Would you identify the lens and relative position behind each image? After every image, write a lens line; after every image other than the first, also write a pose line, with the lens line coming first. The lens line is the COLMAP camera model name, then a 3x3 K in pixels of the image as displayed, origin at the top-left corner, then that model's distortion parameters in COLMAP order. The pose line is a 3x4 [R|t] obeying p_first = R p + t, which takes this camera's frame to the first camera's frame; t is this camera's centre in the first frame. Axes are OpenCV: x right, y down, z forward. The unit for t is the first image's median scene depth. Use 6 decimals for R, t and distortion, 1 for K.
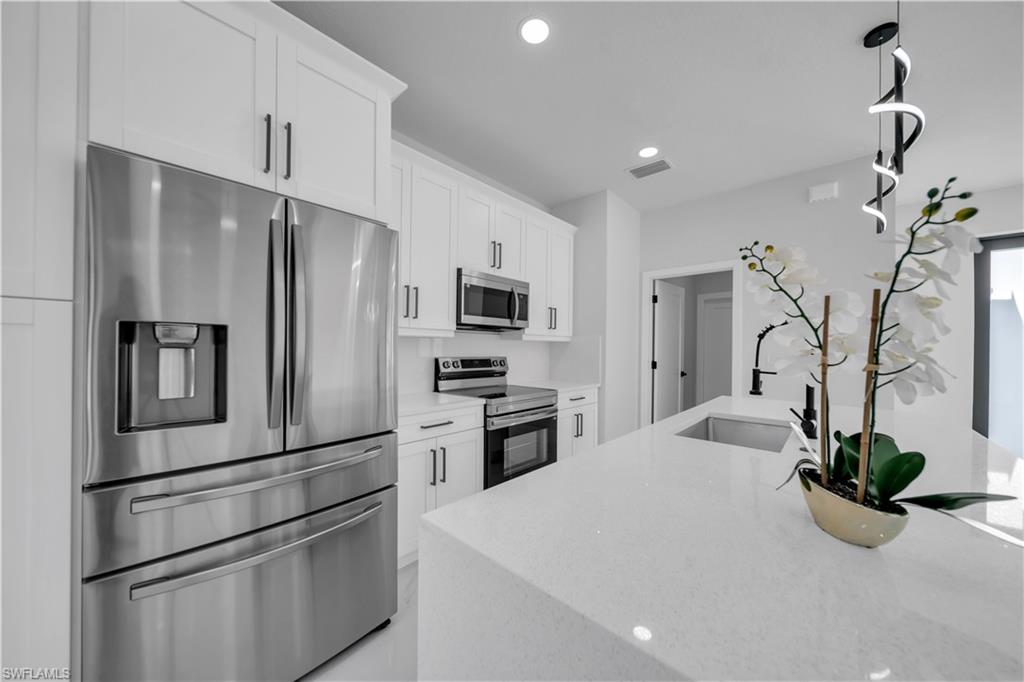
lens RADIAL K [[353.6, 0, 515.0], [0, 353.6, 347.2], [0, 0, 1]] dist [-0.000164, -0.000060]
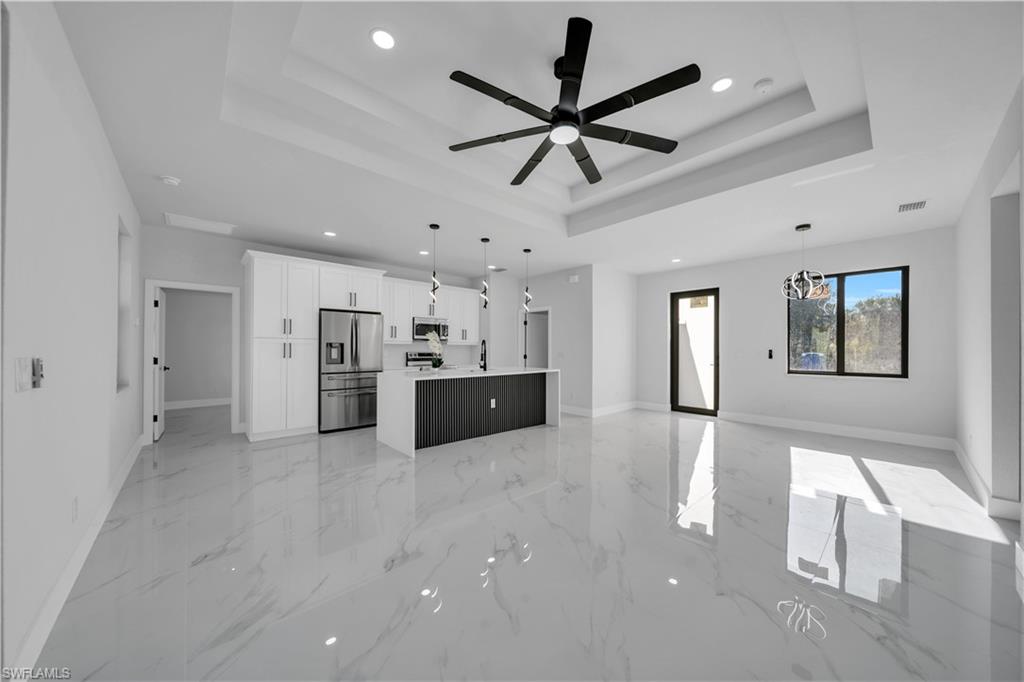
lens RADIAL K [[353.6, 0, 515.0], [0, 353.6, 347.2], [0, 0, 1]] dist [-0.000164, -0.000060]
pose [[0.995588, -0.005662, -0.093658, 0.768584], [0.005174, 0.999972, -0.005450, 0.012116], [0.093687, 0.004942, 0.995589, -1.409135]]
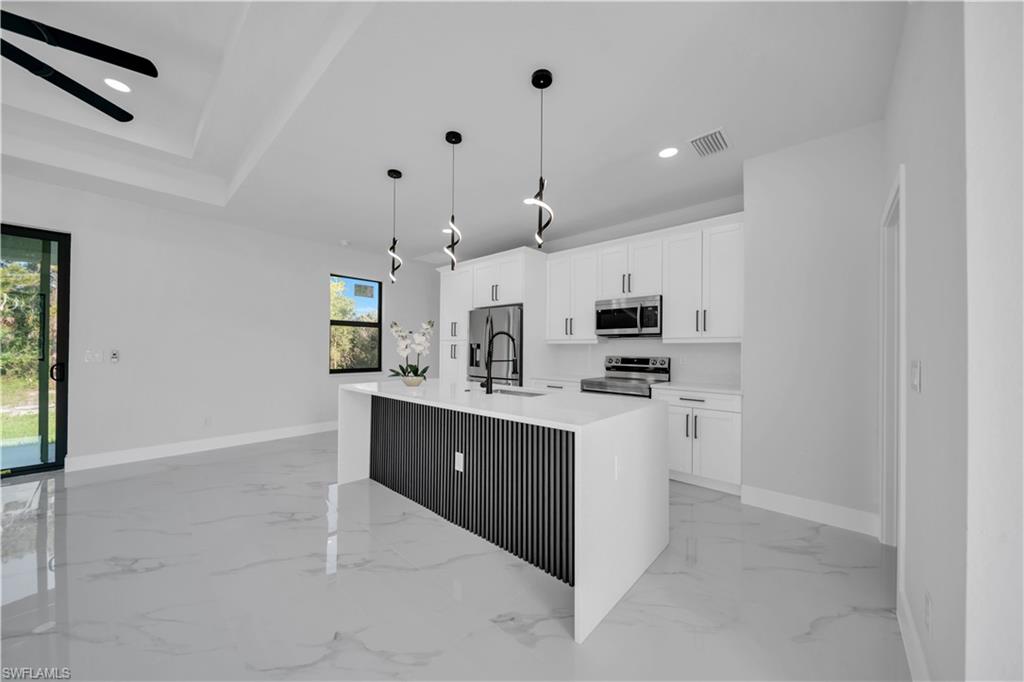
lens RADIAL K [[353.6, 0, 515.0], [0, 353.6, 347.2], [0, 0, 1]] dist [-0.000164, -0.000060]
pose [[0.003240, -0.017584, -0.999840, 1.383235], [-0.007574, 0.999816, -0.017608, 0.020349], [0.999966, 0.007630, 0.003106, 0.572826]]
